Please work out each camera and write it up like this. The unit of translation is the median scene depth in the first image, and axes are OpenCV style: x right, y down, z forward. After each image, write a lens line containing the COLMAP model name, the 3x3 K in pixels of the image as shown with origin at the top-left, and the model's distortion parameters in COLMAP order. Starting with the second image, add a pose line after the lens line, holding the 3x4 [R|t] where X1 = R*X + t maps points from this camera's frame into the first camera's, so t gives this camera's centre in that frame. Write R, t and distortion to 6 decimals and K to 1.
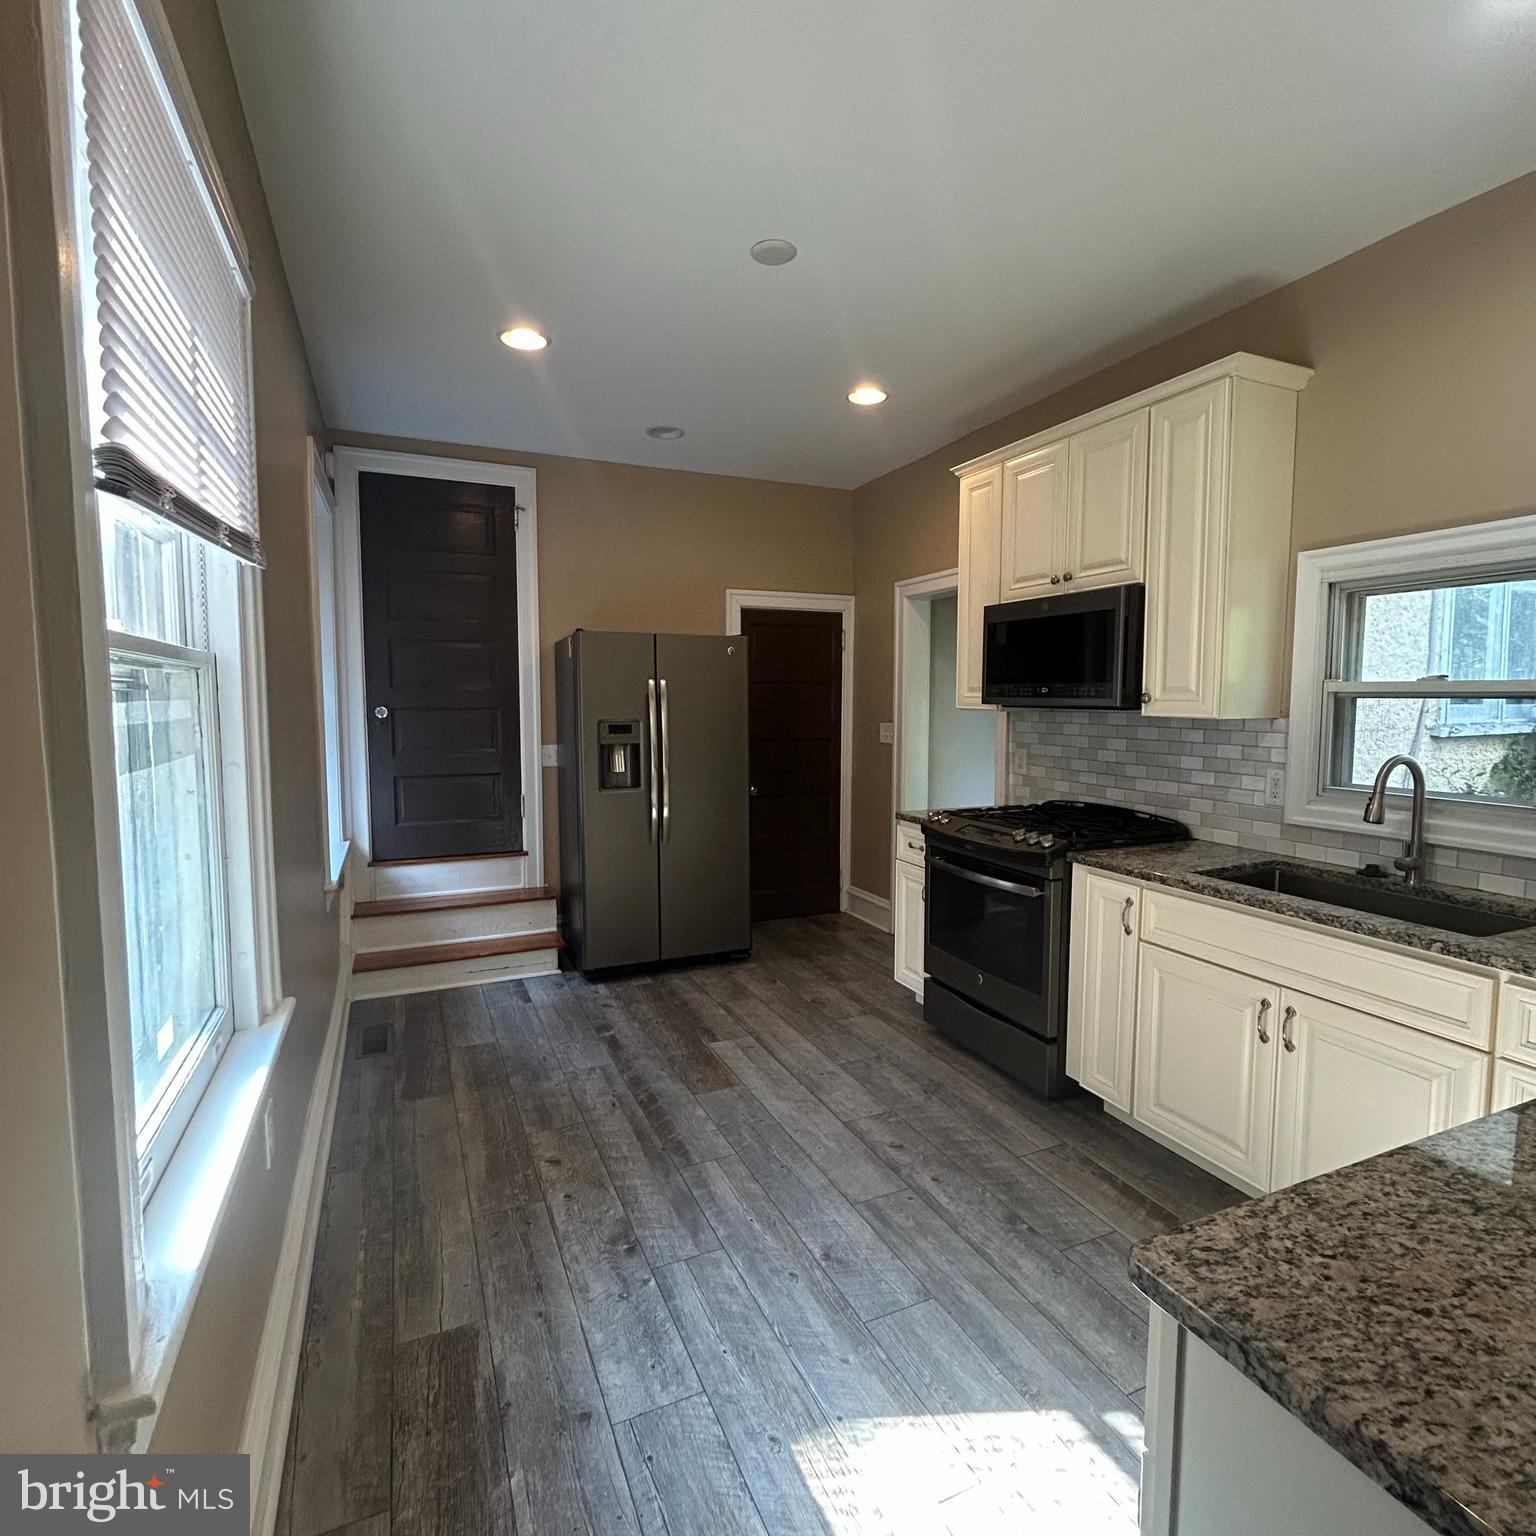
lens RADIAL K [[827.5, 0, 772.5], [0, 827.5, 763.7], [0, 0, 1]] dist [-0.000389, 0.003184]
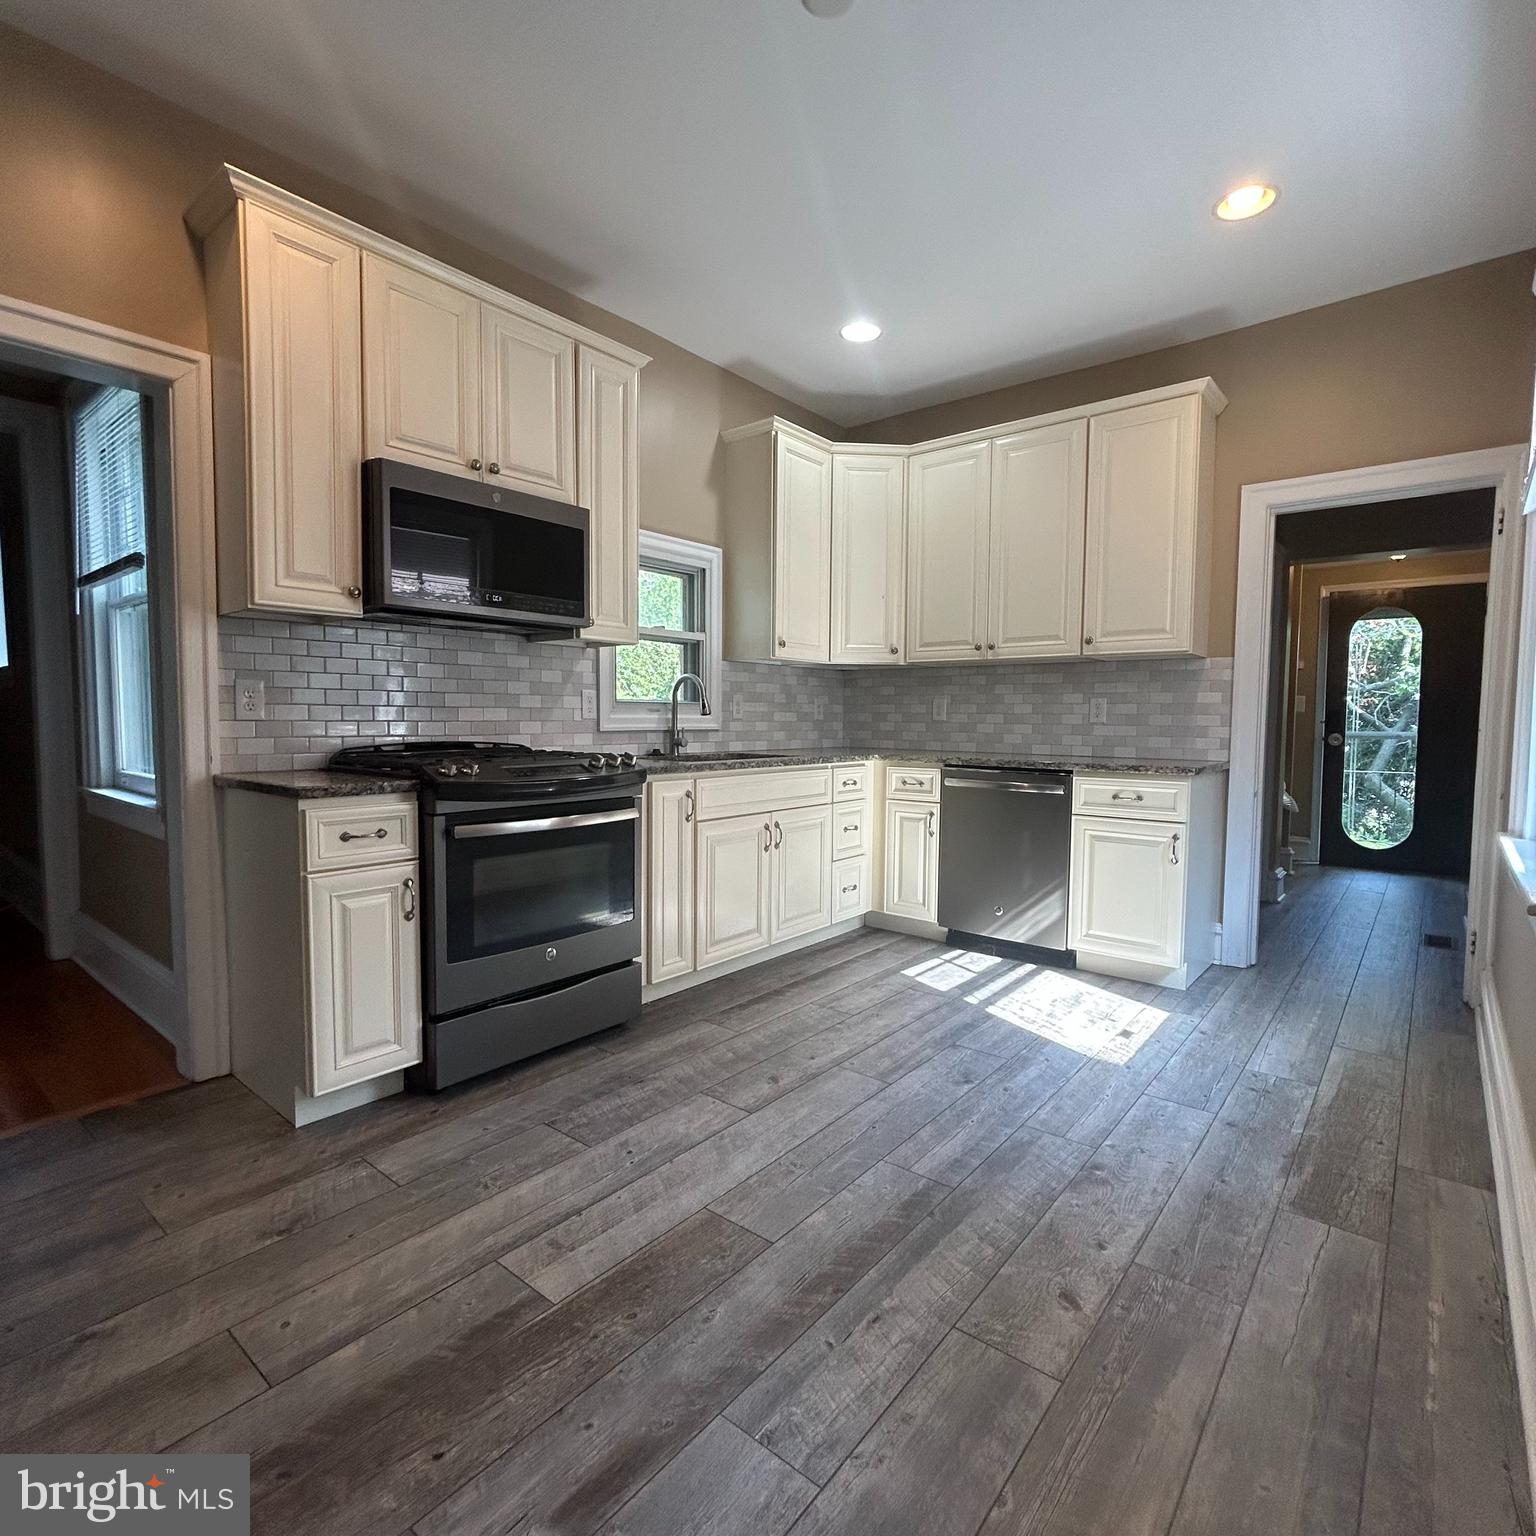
lens RADIAL K [[827.5, 0, 771.8], [0, 827.5, 764.0], [0, 0, 1]] dist [-0.000389, 0.003184]
pose [[-0.445186, -0.056882, 0.893629, -0.651657], [0.066442, 0.993131, 0.096315, 0.017125], [-0.892970, 0.102252, -0.438349, 1.348261]]
